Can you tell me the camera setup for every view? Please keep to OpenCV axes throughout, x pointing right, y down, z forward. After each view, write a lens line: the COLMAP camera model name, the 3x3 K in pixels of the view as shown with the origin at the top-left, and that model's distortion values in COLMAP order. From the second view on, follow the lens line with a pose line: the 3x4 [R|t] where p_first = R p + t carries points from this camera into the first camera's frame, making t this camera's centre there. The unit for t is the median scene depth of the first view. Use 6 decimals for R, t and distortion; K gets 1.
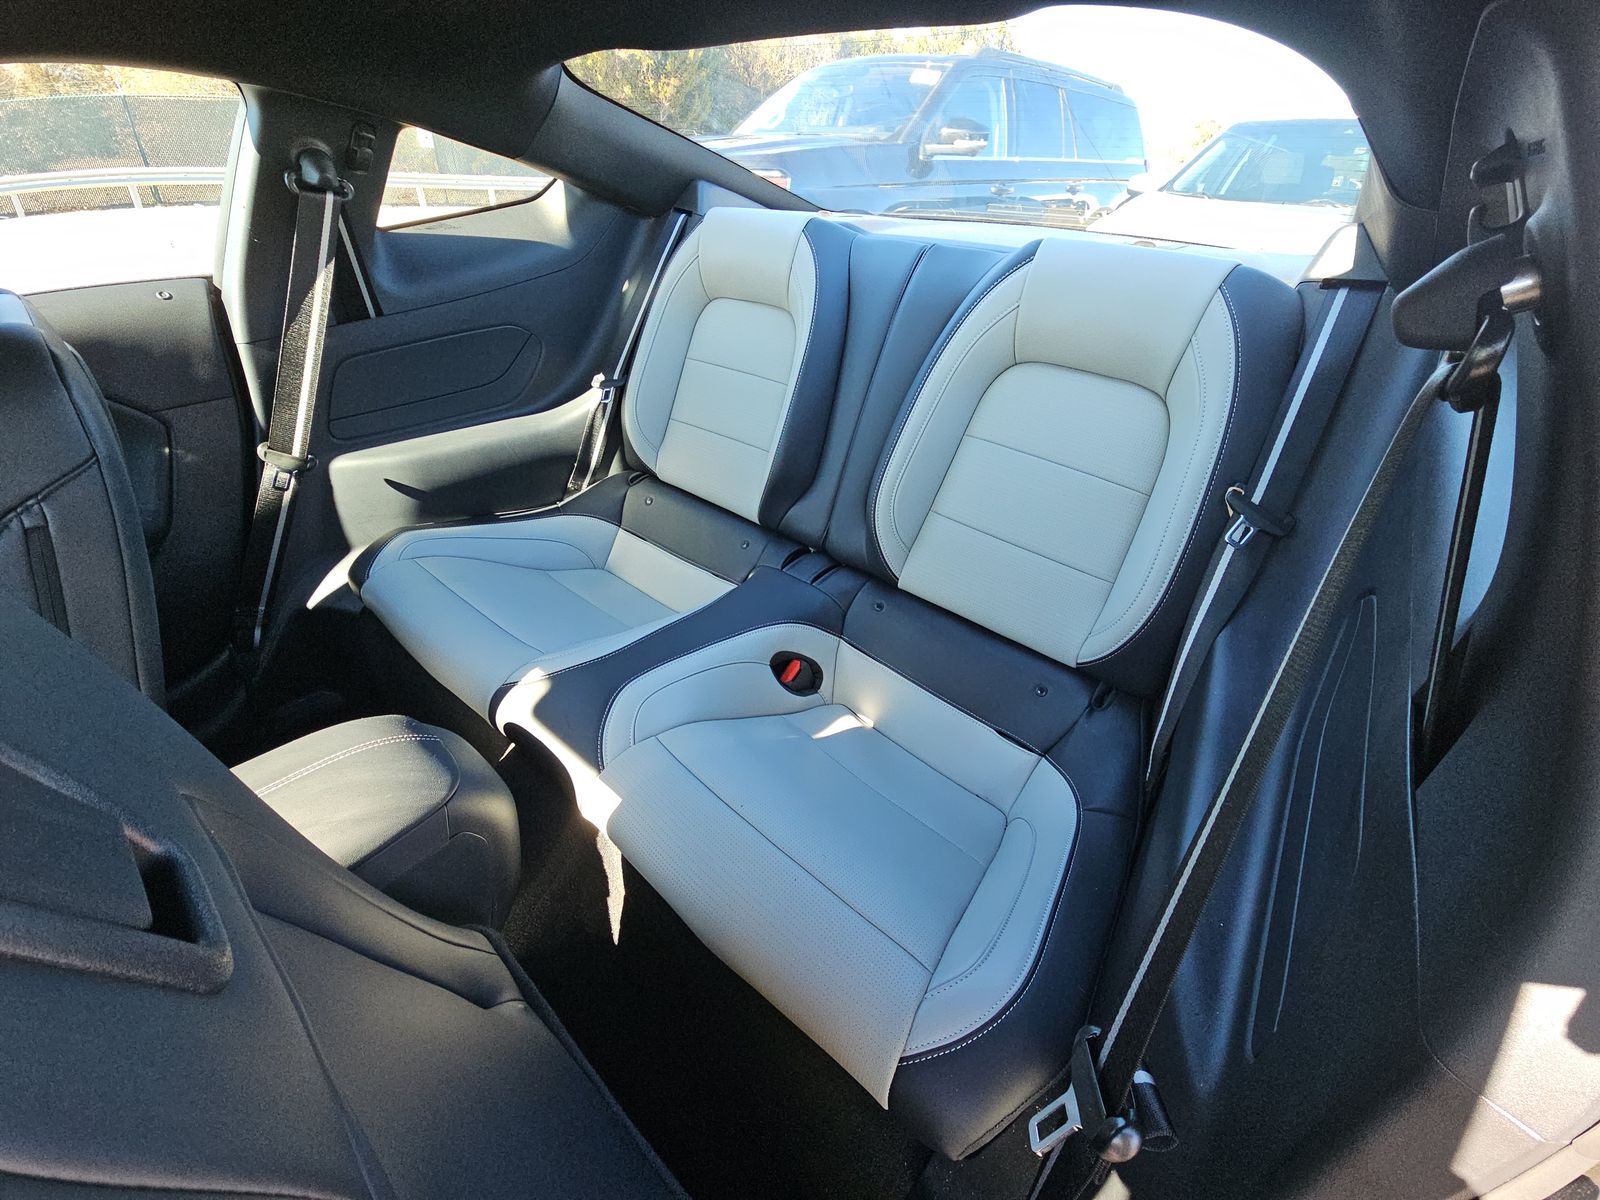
lens RADIAL K [[611.9, 0, 800.0], [0, 611.9, 600.0], [0, 0, 1]] dist [-0.000222, -0.010299]
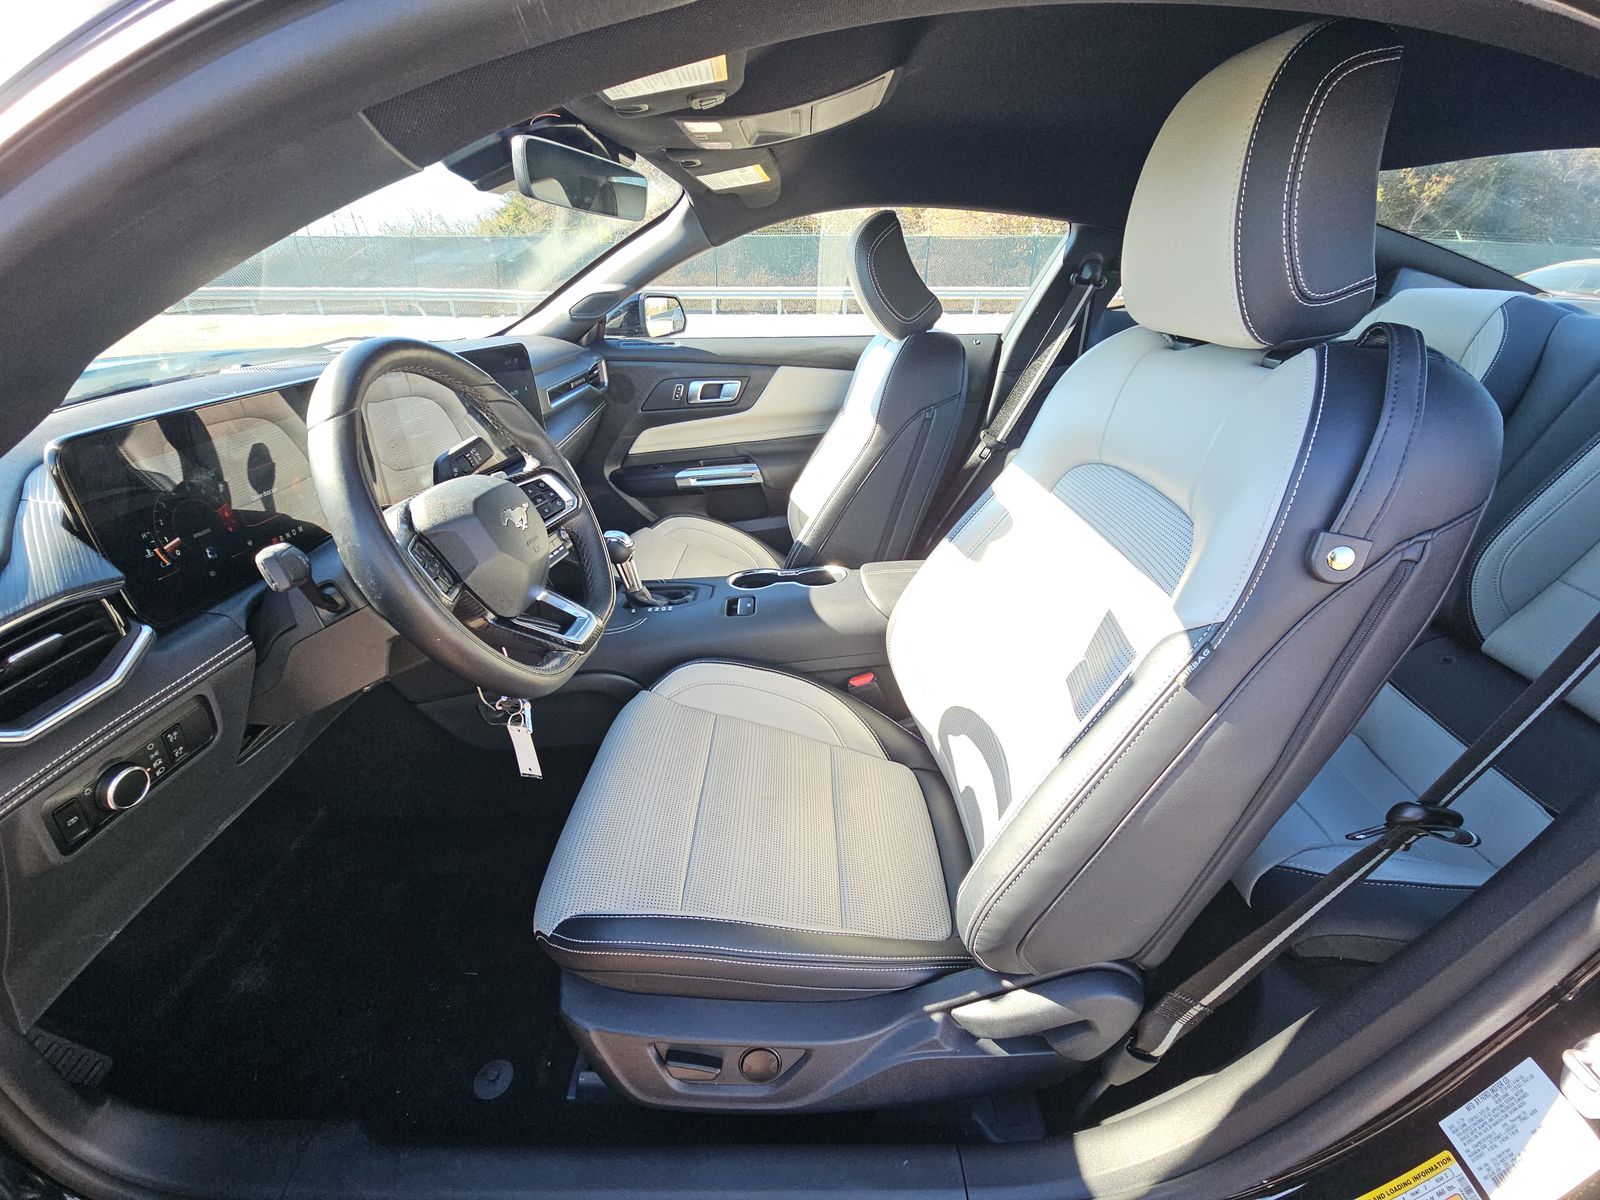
lens RADIAL K [[611.9, 0, 800.0], [0, 611.9, 600.0], [0, 0, 1]] dist [-0.000222, -0.010299]
pose [[0.622950, 0.316524, -0.715364, 0.144907], [-0.411886, 0.910170, 0.044042, 0.312001], [0.665043, 0.267212, 0.697363, -0.388917]]
